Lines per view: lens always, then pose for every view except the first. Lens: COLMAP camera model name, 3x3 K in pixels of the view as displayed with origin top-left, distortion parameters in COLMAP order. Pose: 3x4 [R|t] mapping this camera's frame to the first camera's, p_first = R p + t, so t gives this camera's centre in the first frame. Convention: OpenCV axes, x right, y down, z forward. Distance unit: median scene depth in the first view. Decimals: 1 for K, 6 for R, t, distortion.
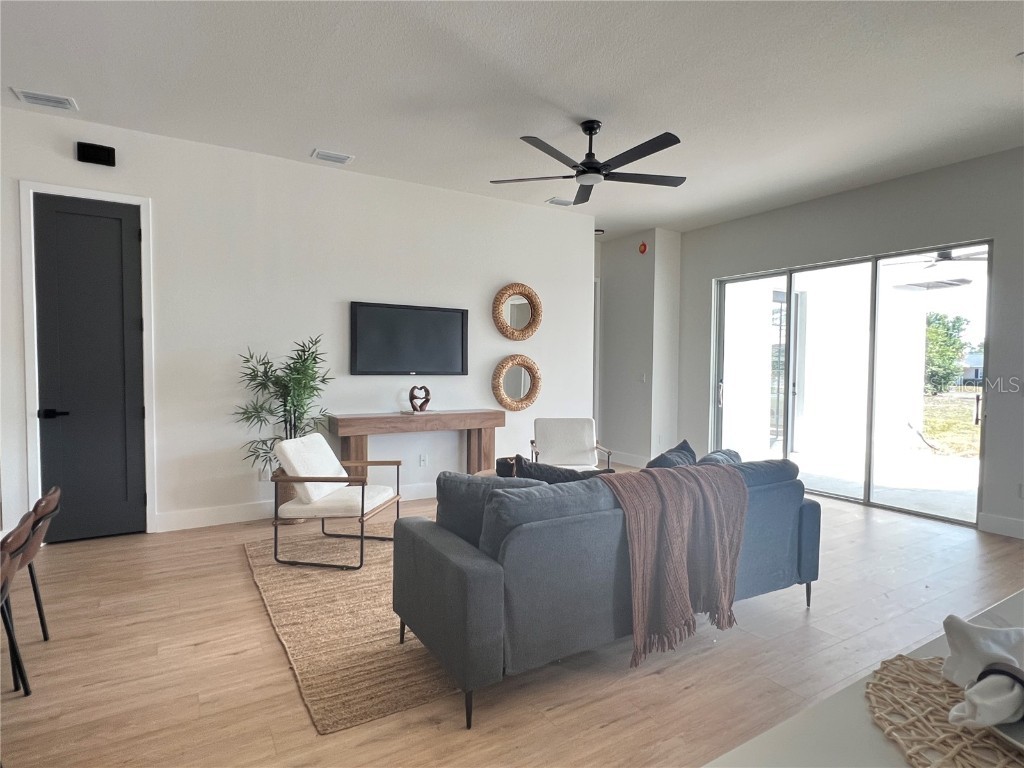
lens RADIAL K [[552.2, 0, 507.5], [0, 552.2, 387.3], [0, 0, 1]] dist [-0.002804, 0.001754]
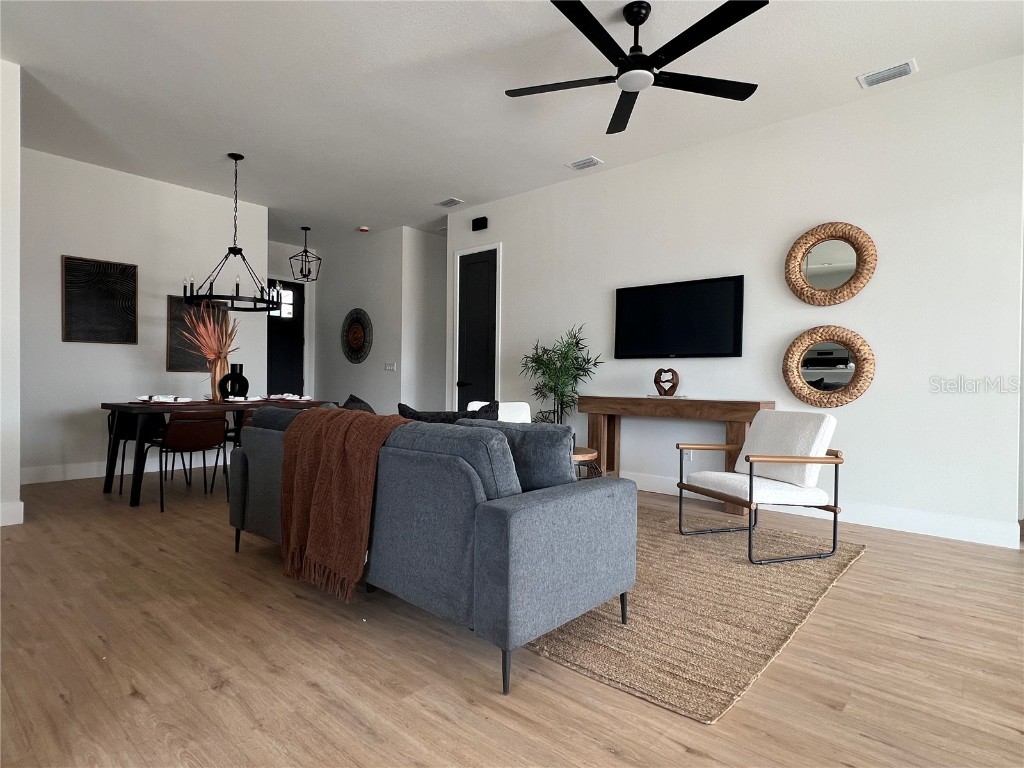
lens RADIAL K [[552.2, 0, 507.5], [0, 552.2, 387.3], [0, 0, 1]] dist [-0.002804, 0.001754]
pose [[0.299627, 0.003734, -0.954049, 0.653895], [-0.054394, 0.998433, -0.013175, 0.056868], [0.952505, 0.055842, 0.299360, 0.496985]]
